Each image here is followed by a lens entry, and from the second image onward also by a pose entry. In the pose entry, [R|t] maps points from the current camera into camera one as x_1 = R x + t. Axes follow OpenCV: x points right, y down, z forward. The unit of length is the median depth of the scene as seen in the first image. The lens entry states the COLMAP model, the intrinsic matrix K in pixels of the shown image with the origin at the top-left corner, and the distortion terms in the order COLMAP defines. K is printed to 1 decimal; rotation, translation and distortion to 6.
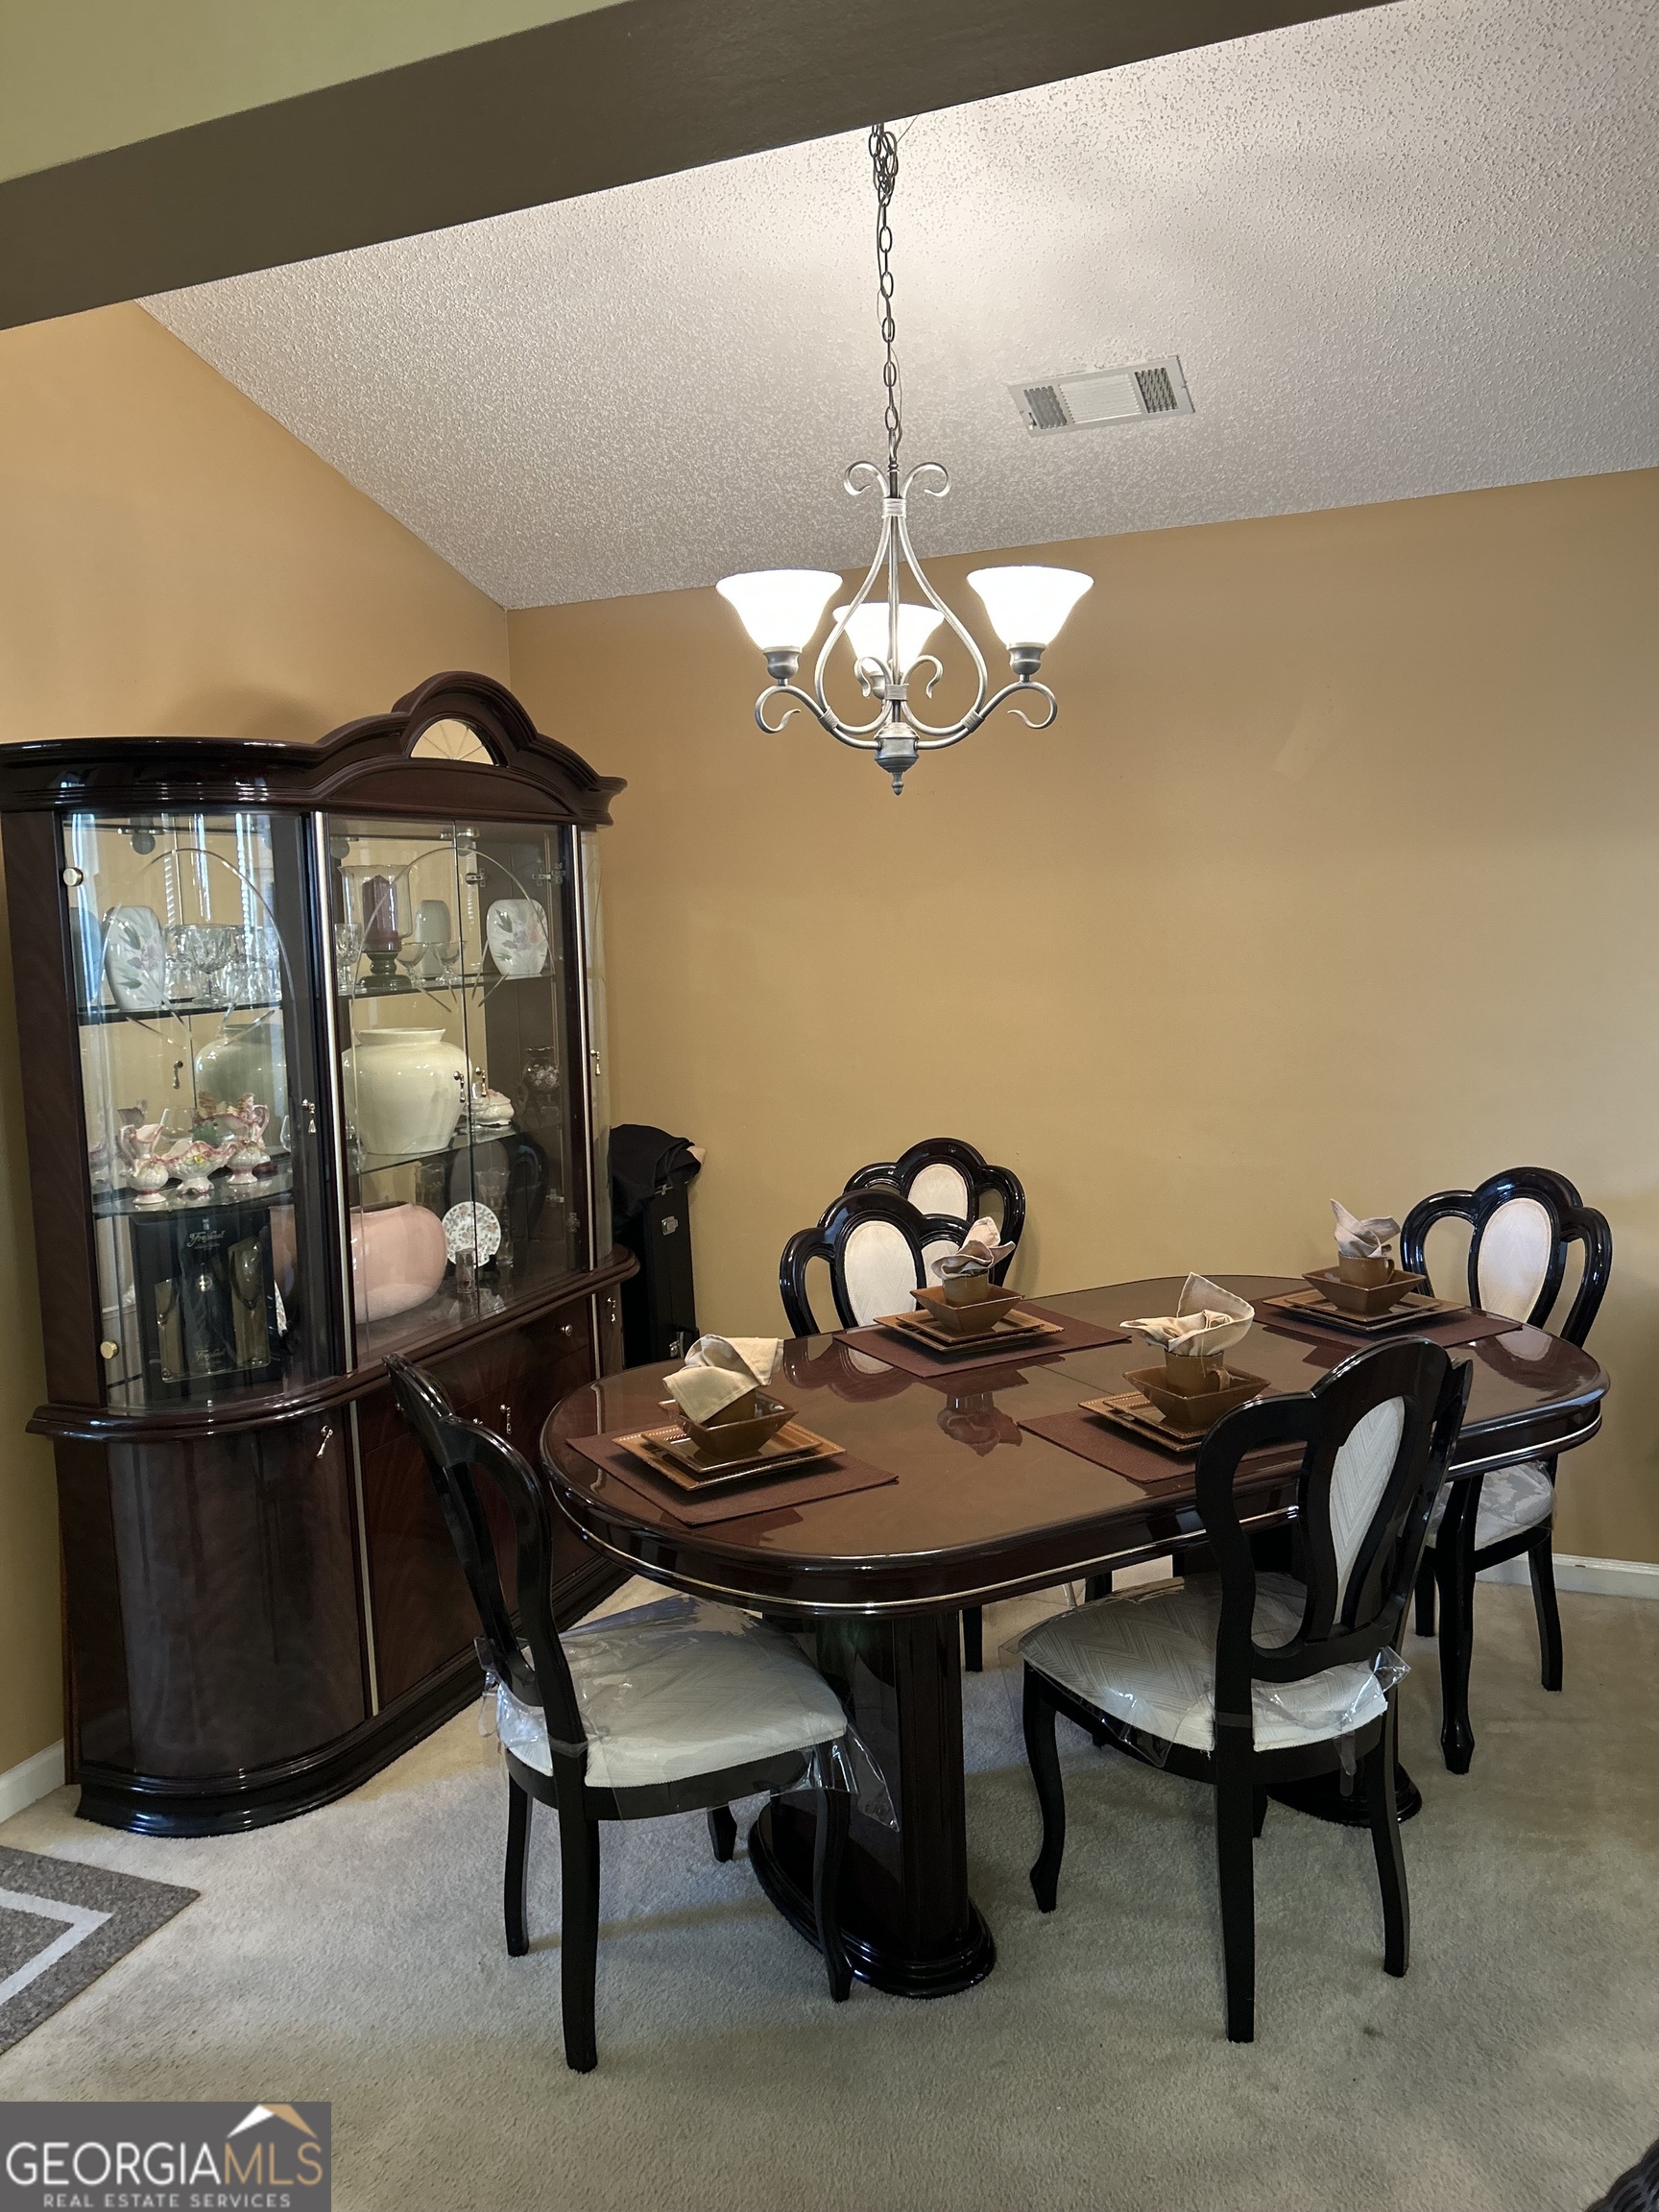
lens RADIAL K [[1657.1, 0, 829.5], [0, 1657.1, 1106.0], [0, 0, 1]] dist [-0.005531, -0.001821]
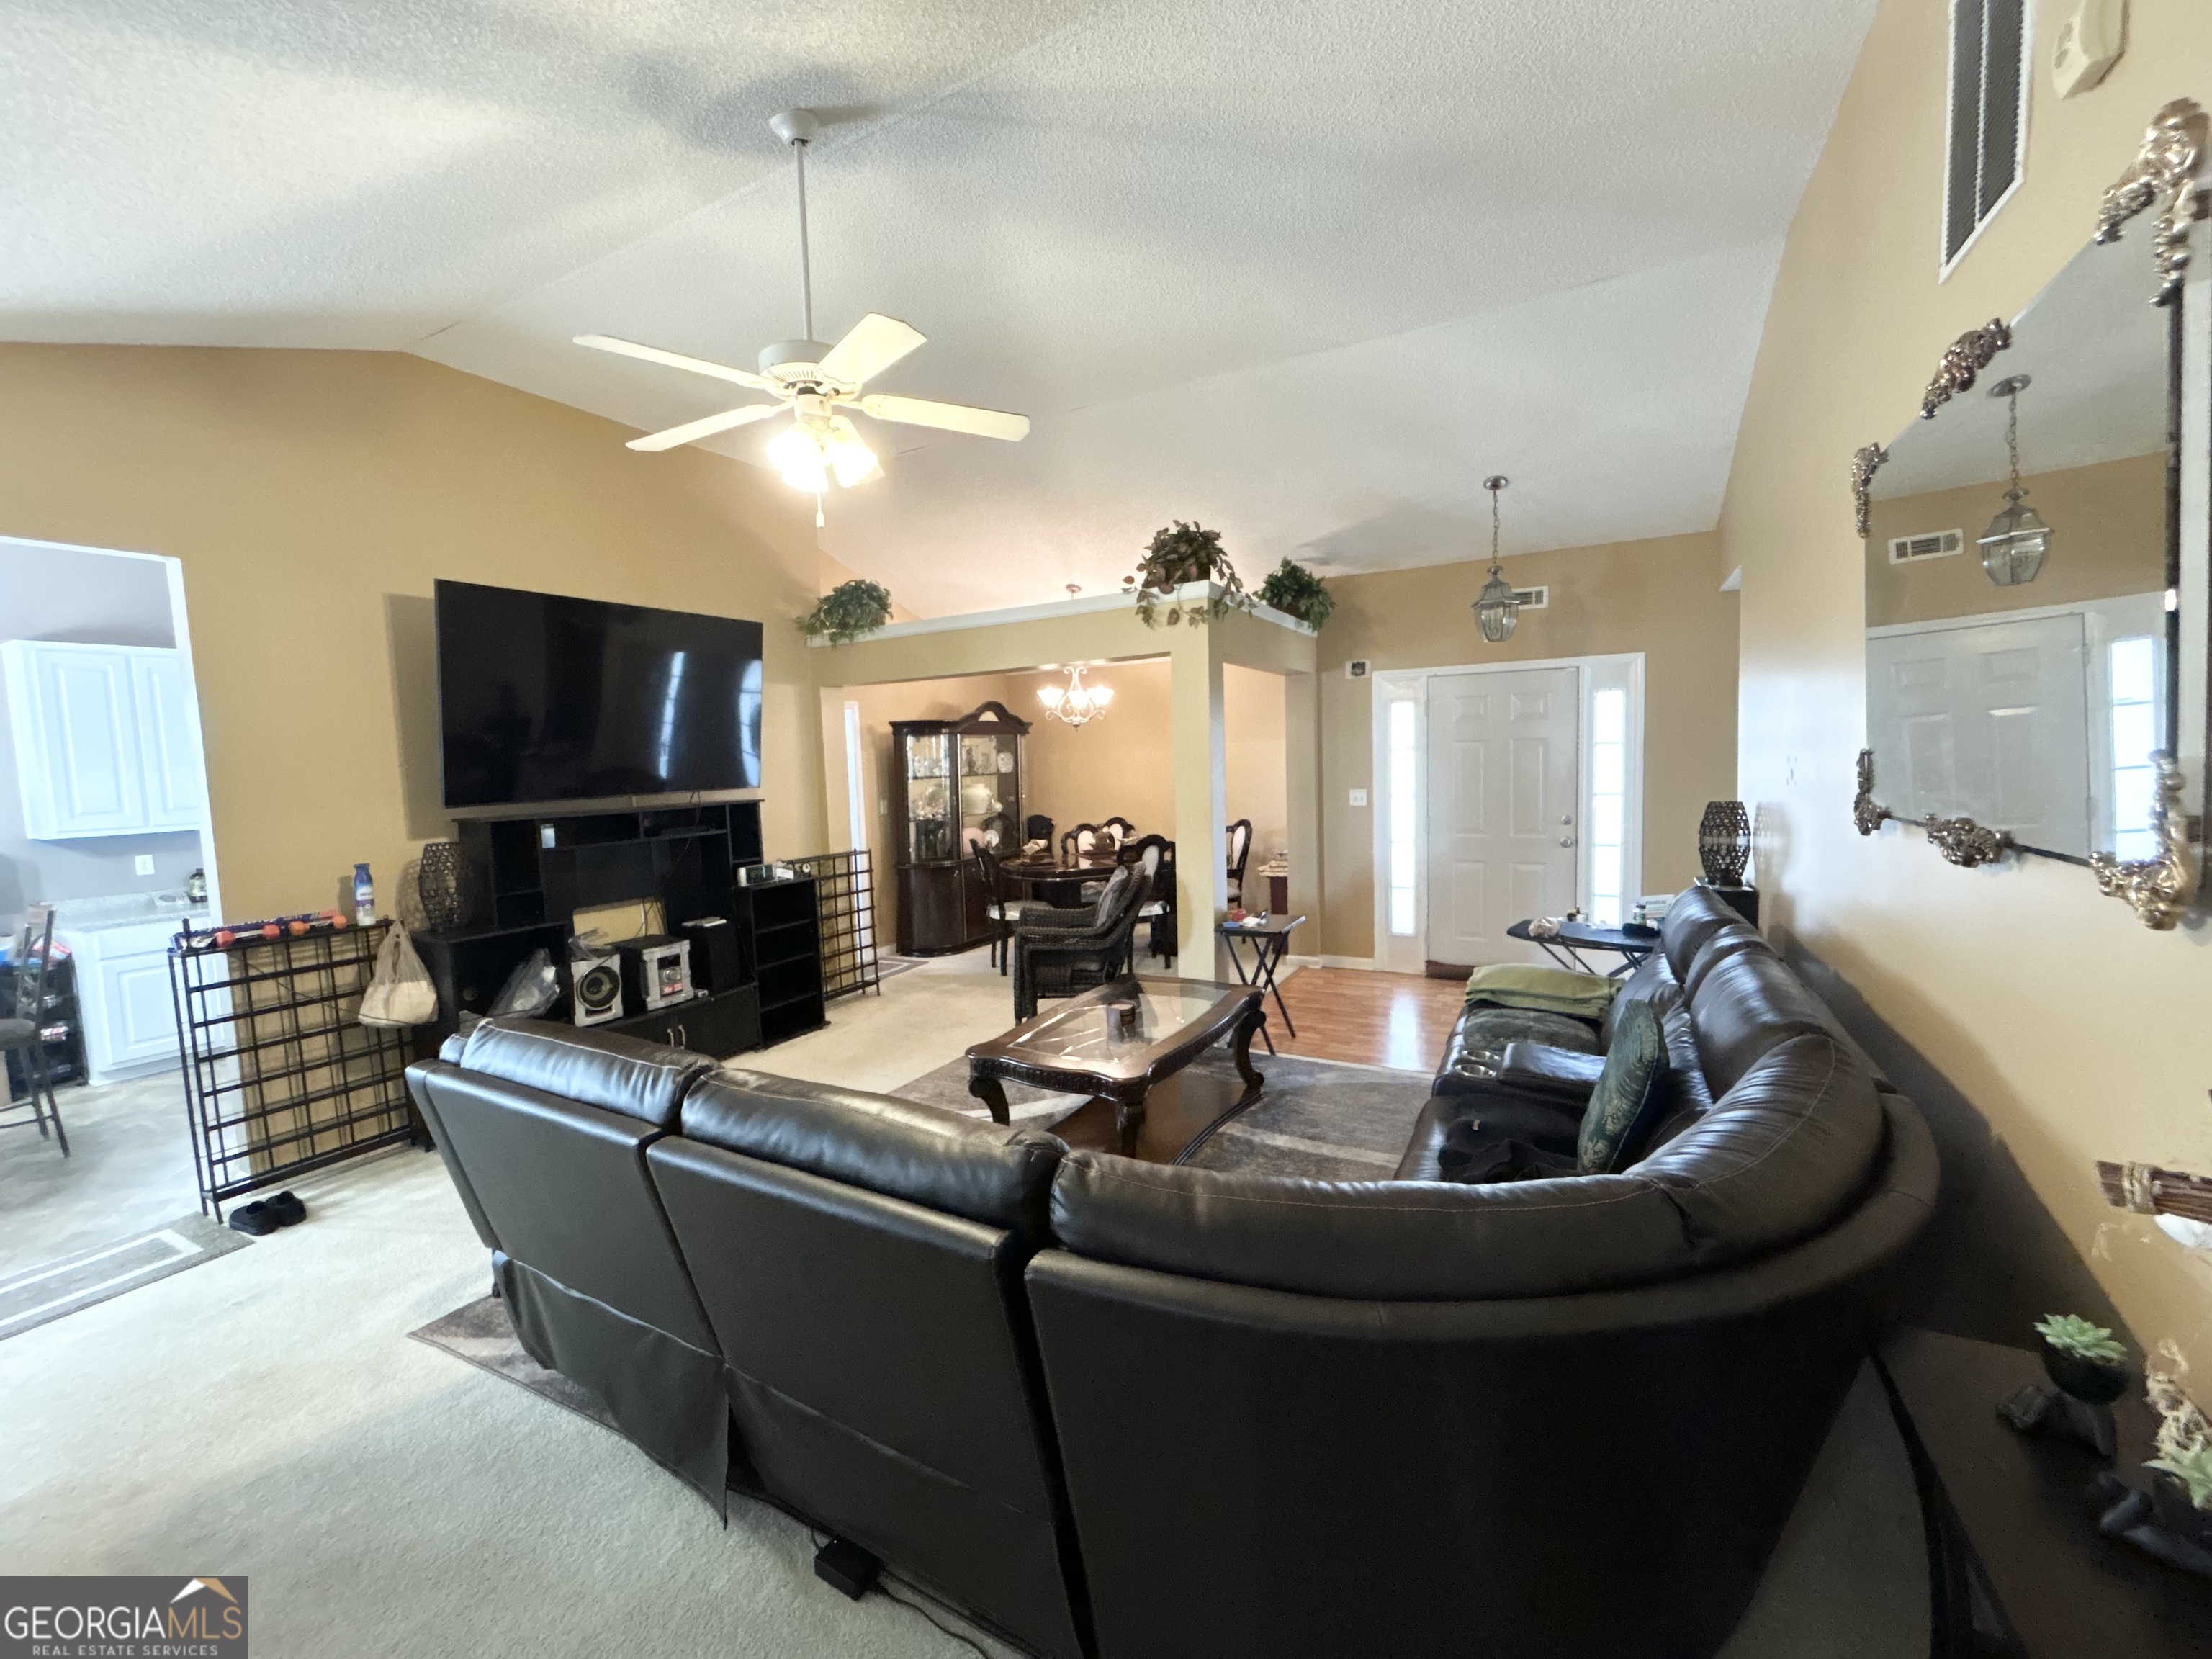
lens RADIAL K [[877.8, 0, 1106.0], [0, 877.8, 829.5], [0, 0, 1]] dist [0.000113, 0.000009]
pose [[0.994213, 0.015111, -0.106355, 0.323334], [-0.018712, 0.999282, -0.032942, 0.142852], [0.105781, 0.034742, 0.993782, -1.224460]]
